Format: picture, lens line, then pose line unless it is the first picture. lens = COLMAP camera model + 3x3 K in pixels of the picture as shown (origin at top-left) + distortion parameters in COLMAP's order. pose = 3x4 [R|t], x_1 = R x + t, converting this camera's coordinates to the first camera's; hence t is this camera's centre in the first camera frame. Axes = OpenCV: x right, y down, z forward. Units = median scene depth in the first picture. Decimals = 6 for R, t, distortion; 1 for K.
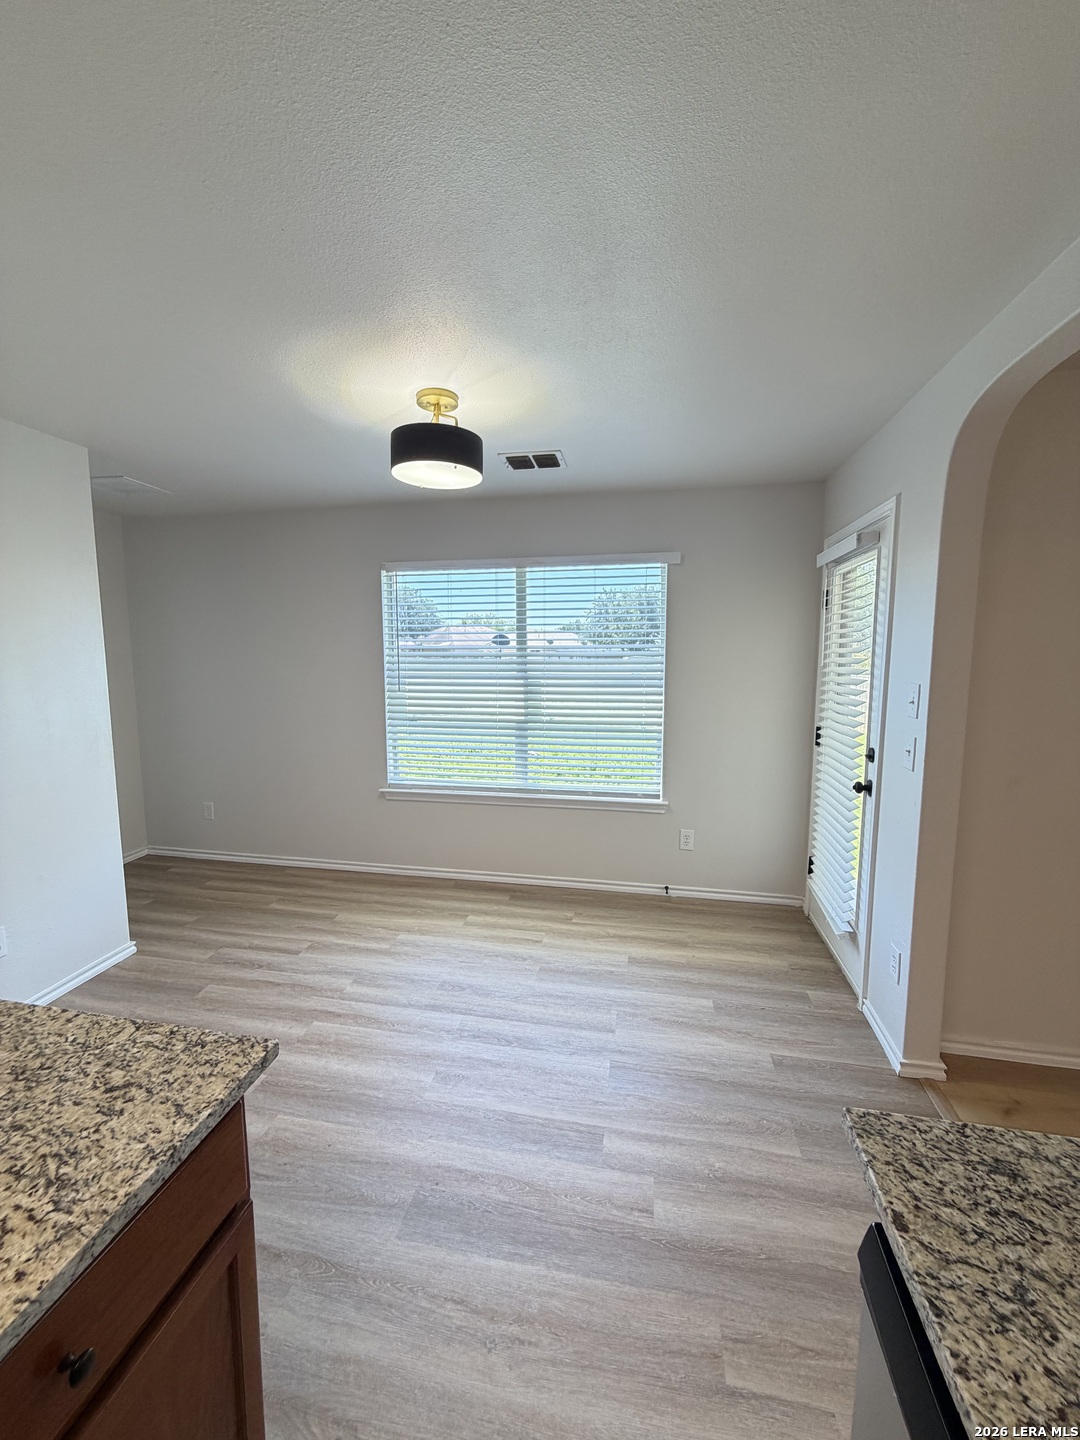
lens RADIAL K [[574.5, 0, 535.6], [0, 574.5, 714.7], [0, 0, 1]] dist [-0.000132, 0.000365]
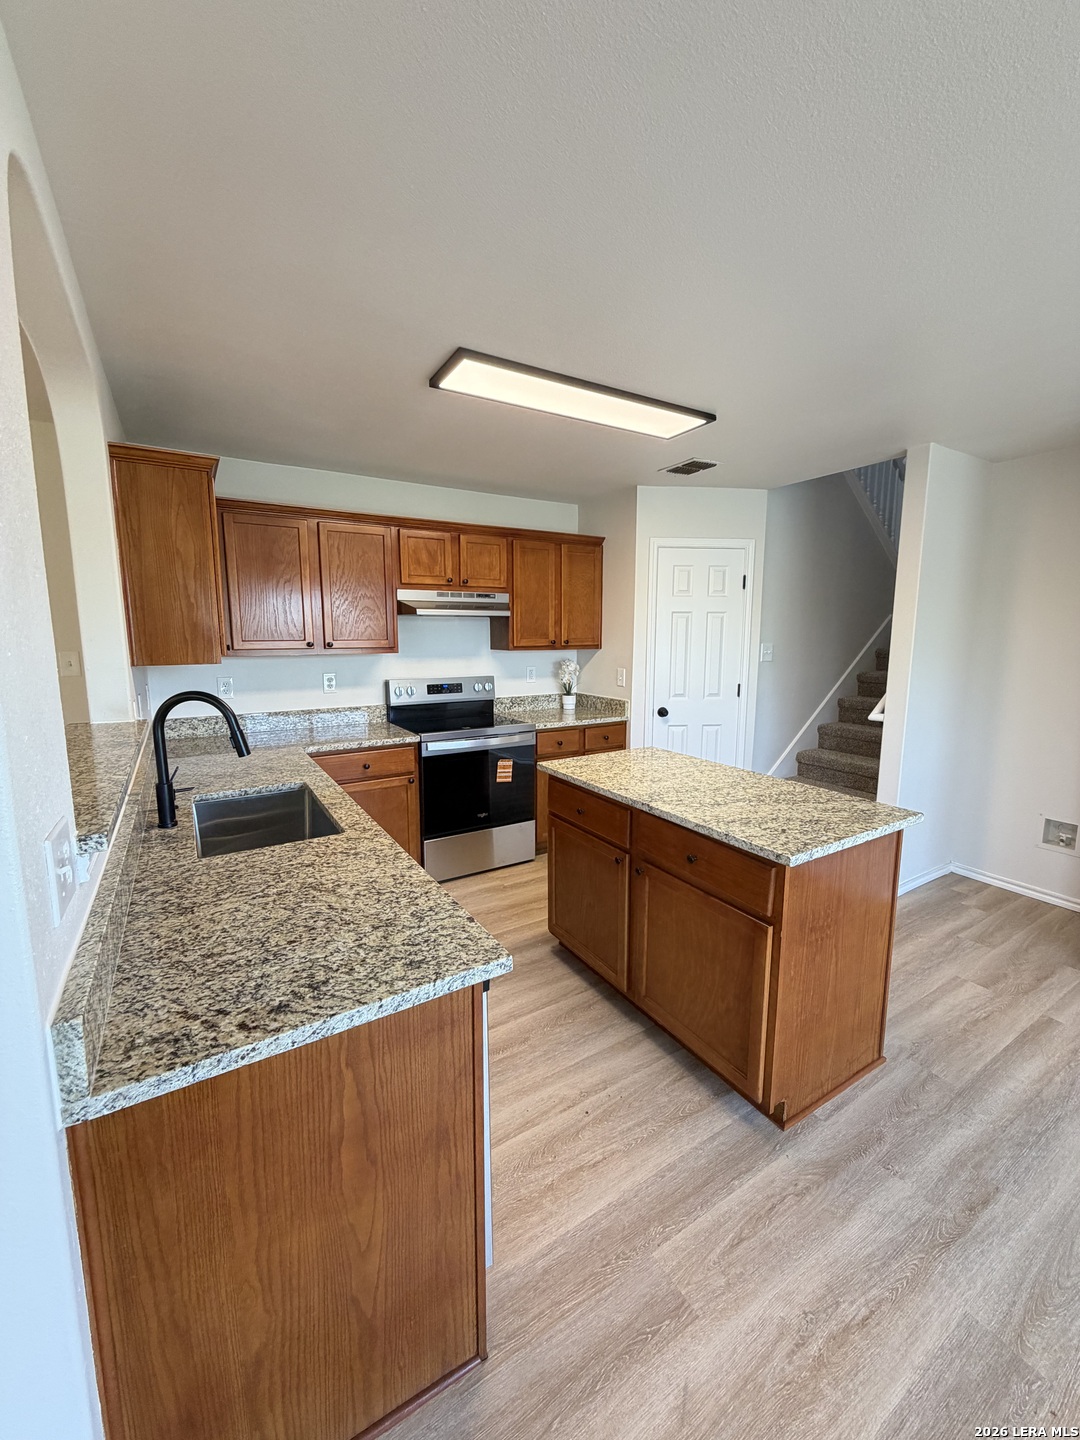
lens RADIAL K [[574.5, 0, 538.0], [0, 574.5, 717.0], [0, 0, 1]] dist [-0.000132, 0.000365]
pose [[-0.735862, 0.100146, -0.669685, 1.112539], [-0.076009, 0.970536, 0.228655, -0.135006], [0.672852, 0.219160, -0.706569, 1.559080]]
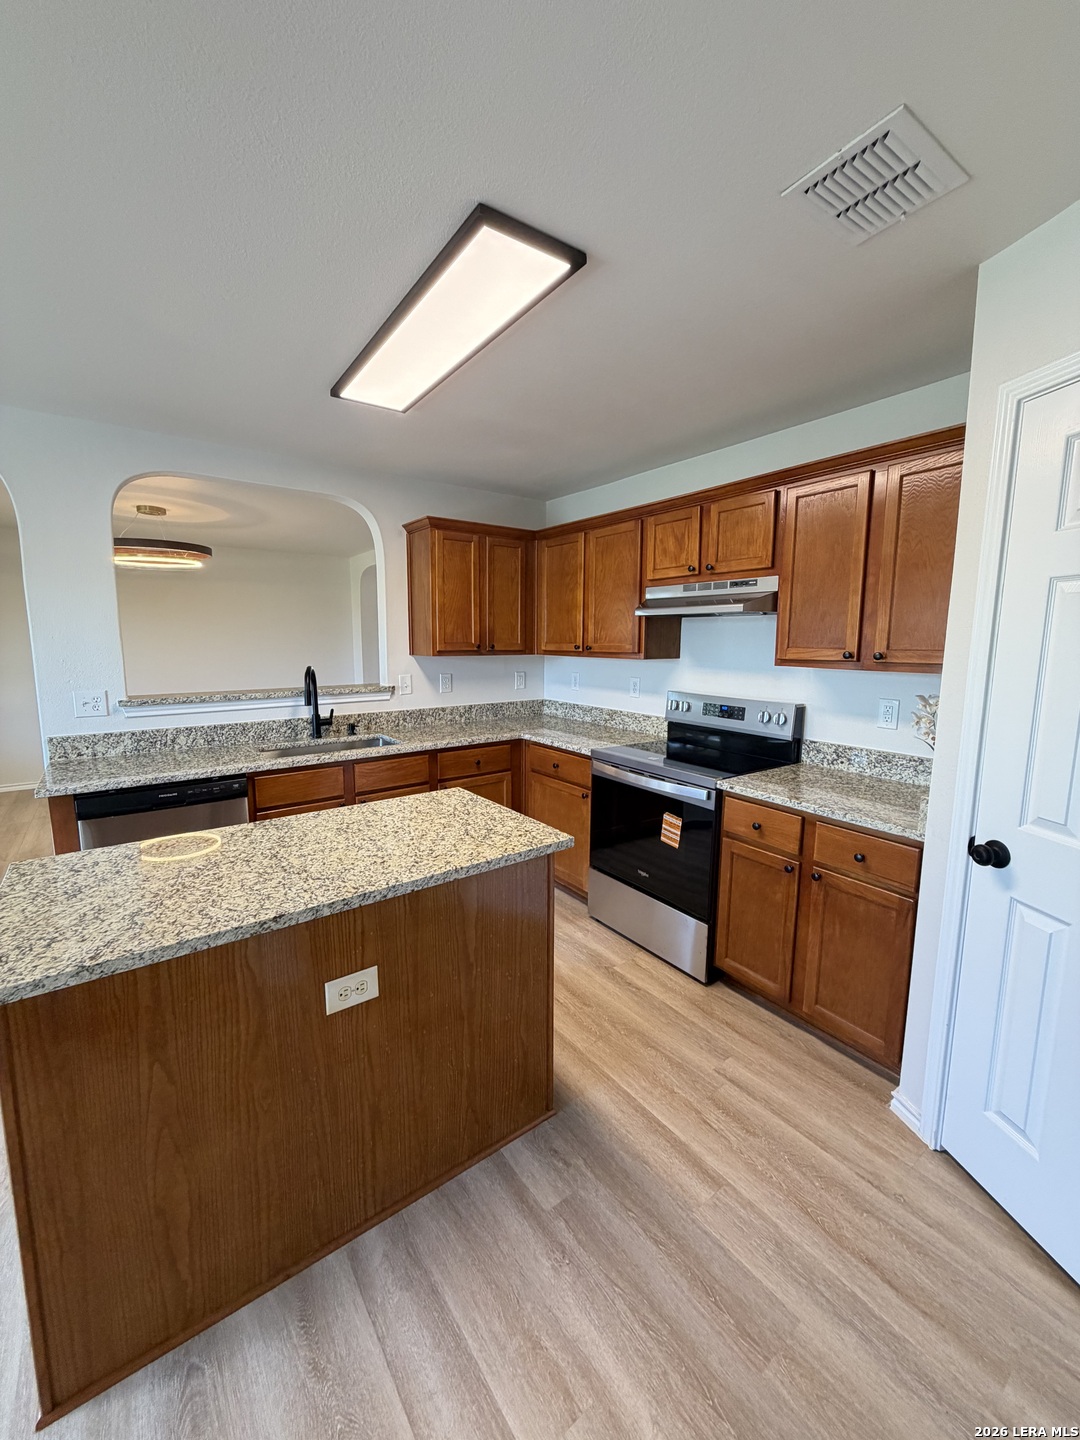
lens RADIAL K [[574.5, 0, 545.3], [0, 574.5, 724.4], [0, 0, 1]] dist [-0.000132, 0.000365]
pose [[-0.736831, -0.106378, 0.667656, -2.511882], [0.071075, 0.969883, 0.232971, -0.067366], [-0.672331, 0.219113, -0.707079, 1.031102]]
